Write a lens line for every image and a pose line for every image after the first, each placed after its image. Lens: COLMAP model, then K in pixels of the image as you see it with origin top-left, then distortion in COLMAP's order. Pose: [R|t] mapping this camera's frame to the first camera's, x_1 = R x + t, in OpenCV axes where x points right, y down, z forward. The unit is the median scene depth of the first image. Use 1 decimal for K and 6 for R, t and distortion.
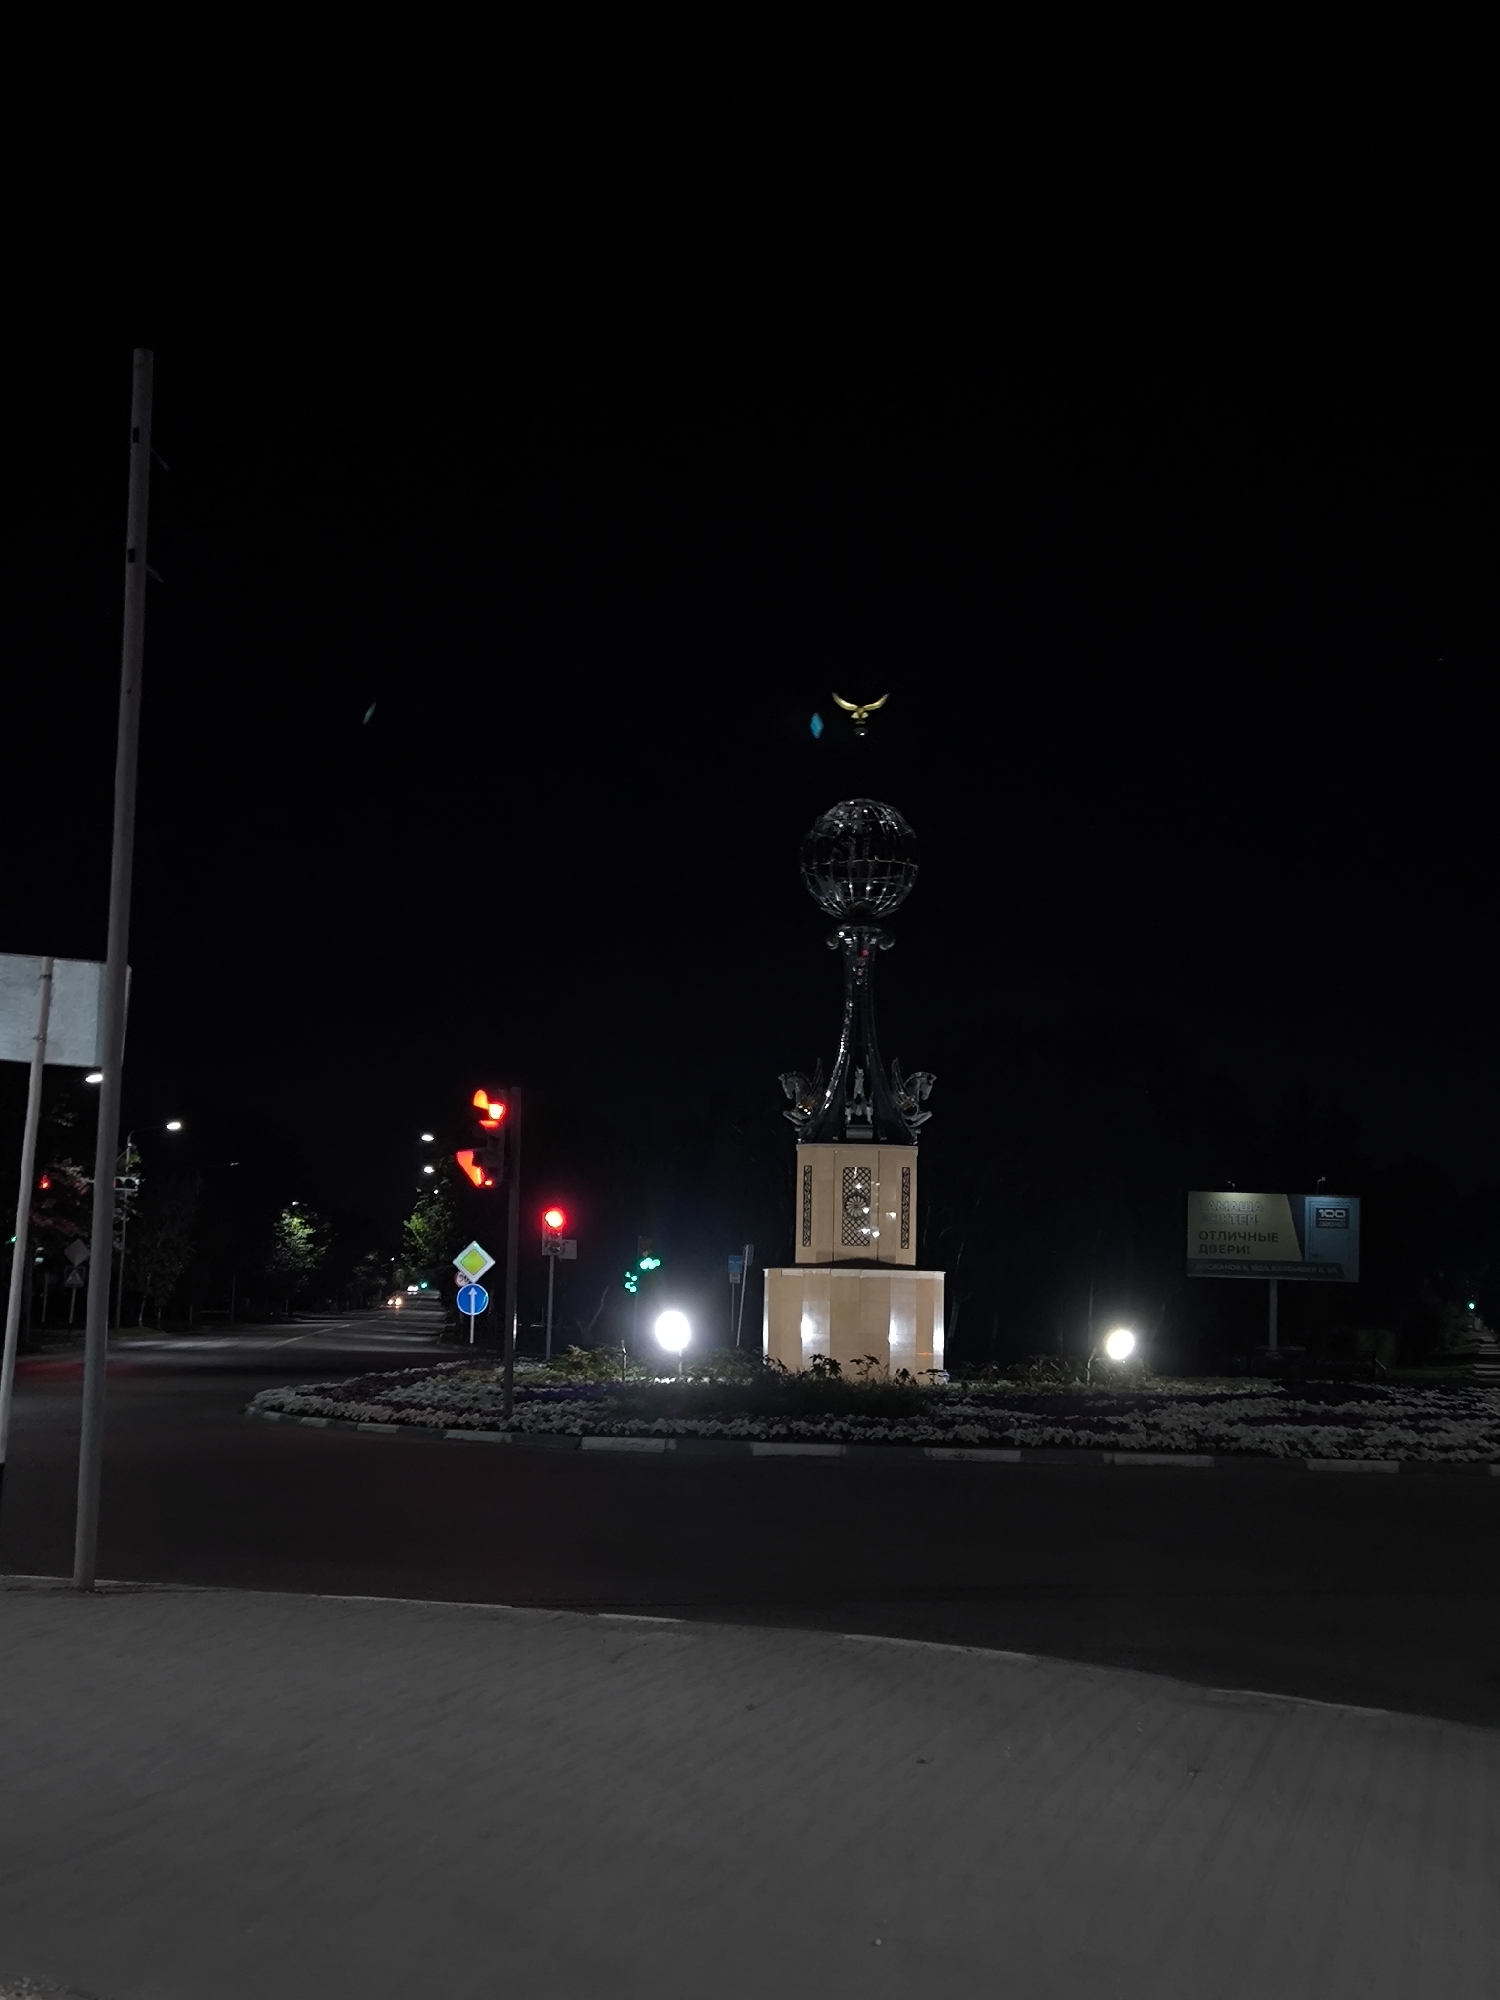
lens RADIAL K [[2909.7, 0, 750.0], [0, 2909.7, 1000.0], [0, 0, 1]] dist [-0.027421, -0.032758]
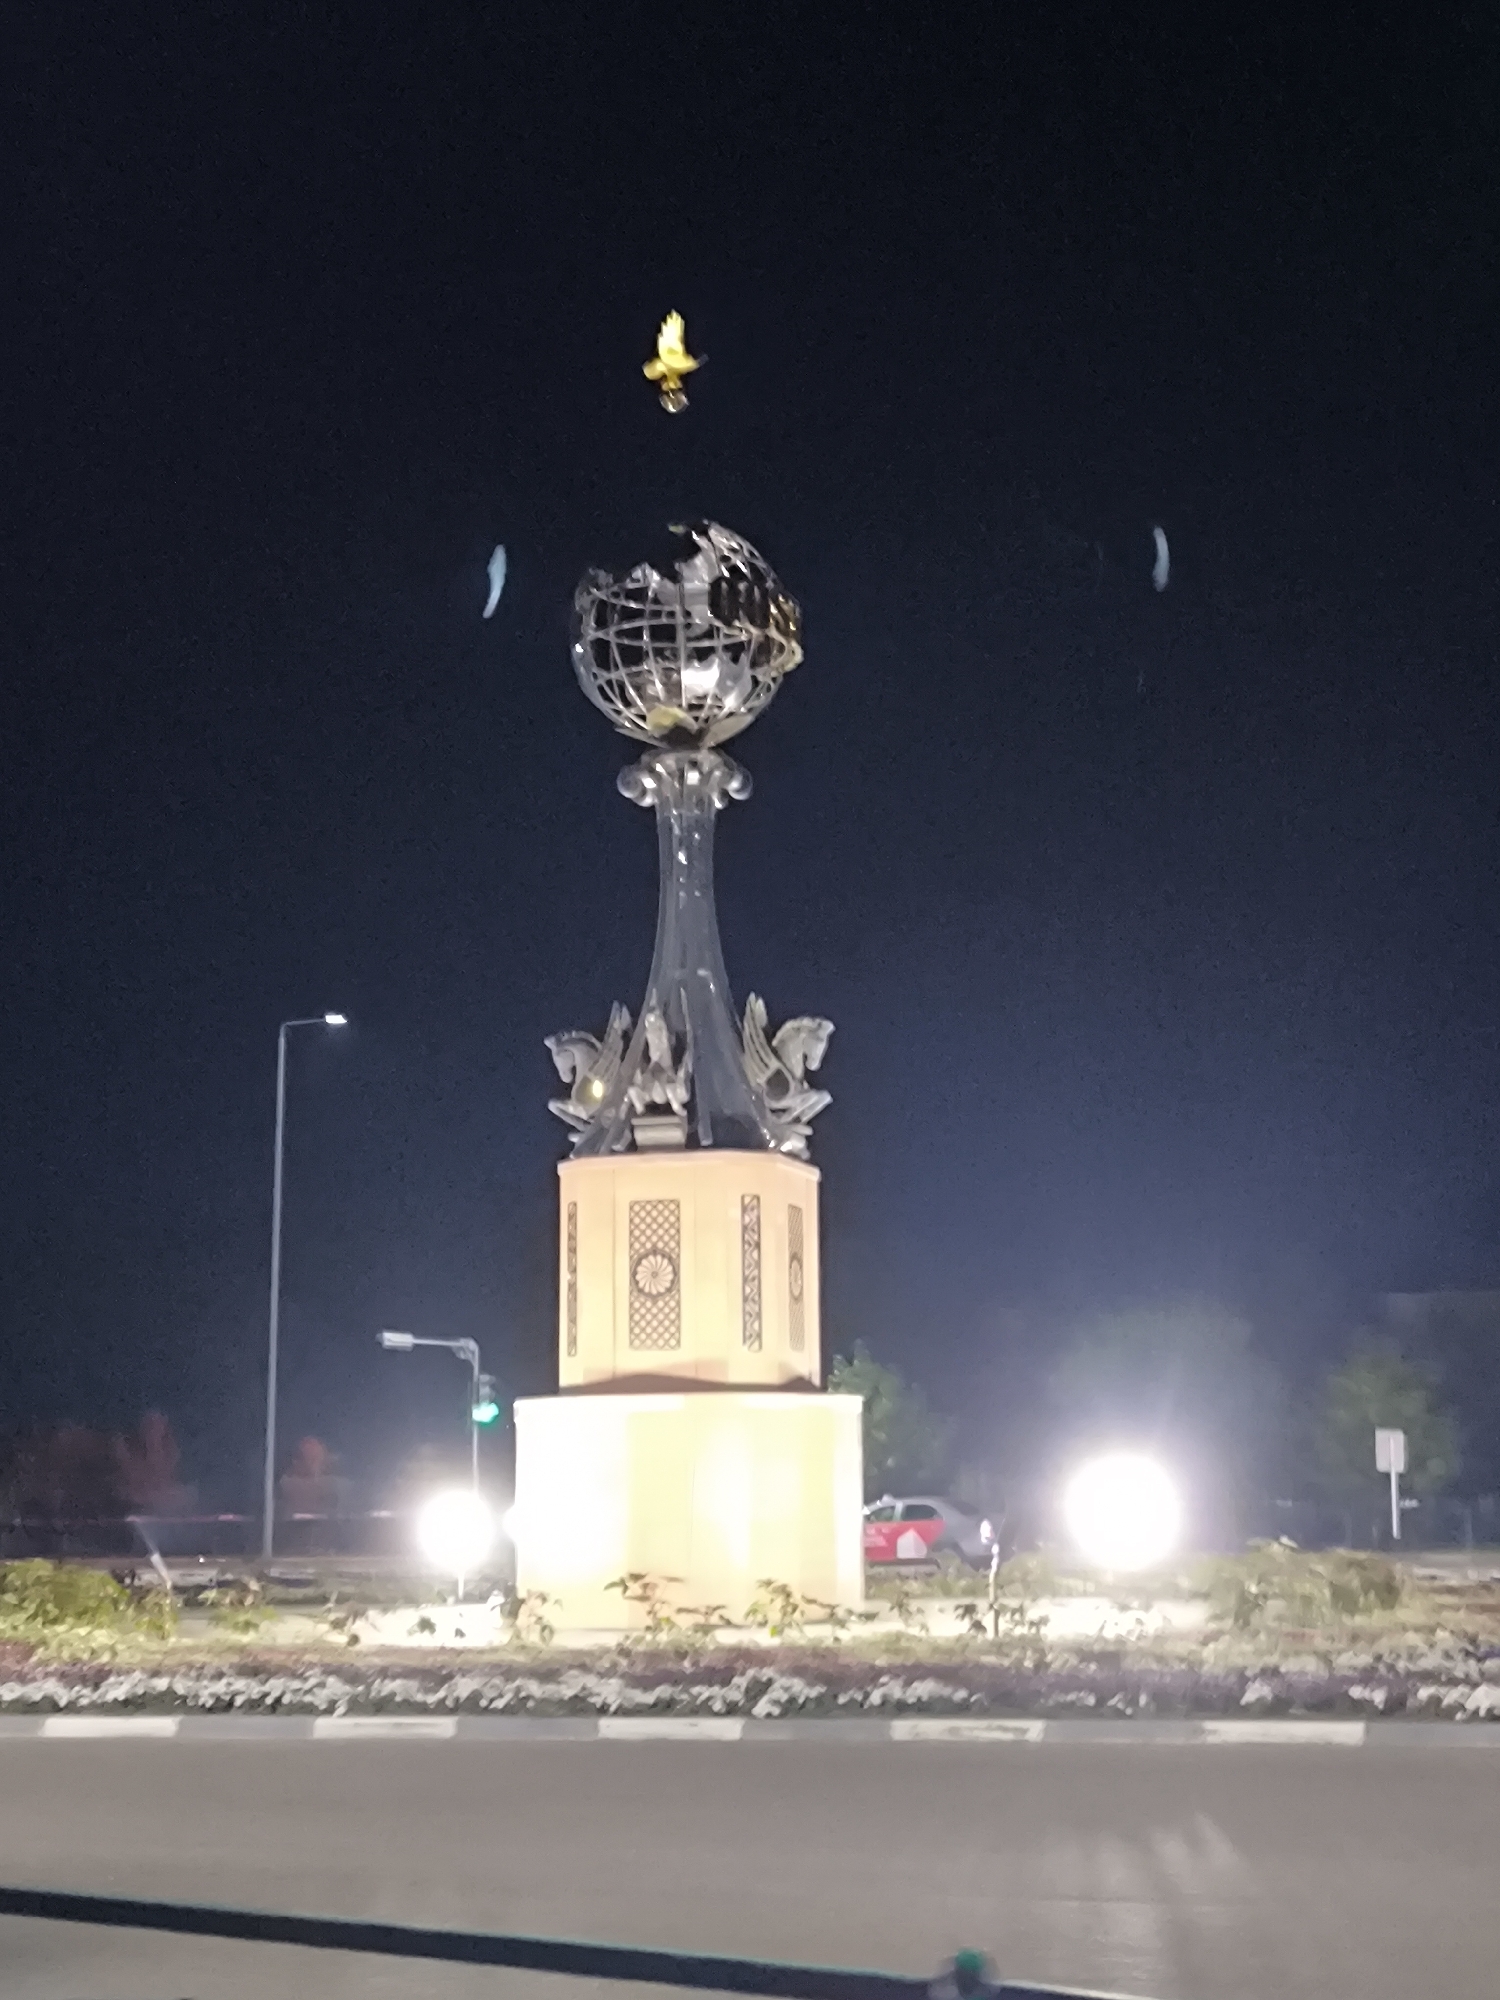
lens RADIAL K [[2909.7, 0, 750.0], [0, 2909.7, 1000.0], [0, 0, 1]] dist [-0.027421, -0.032758]
pose [[0.983085, -0.059409, -0.173245, 0.143511], [0.051840, 0.997506, -0.047898, 0.047091], [0.175658, 0.038107, 0.983713, 0.480051]]
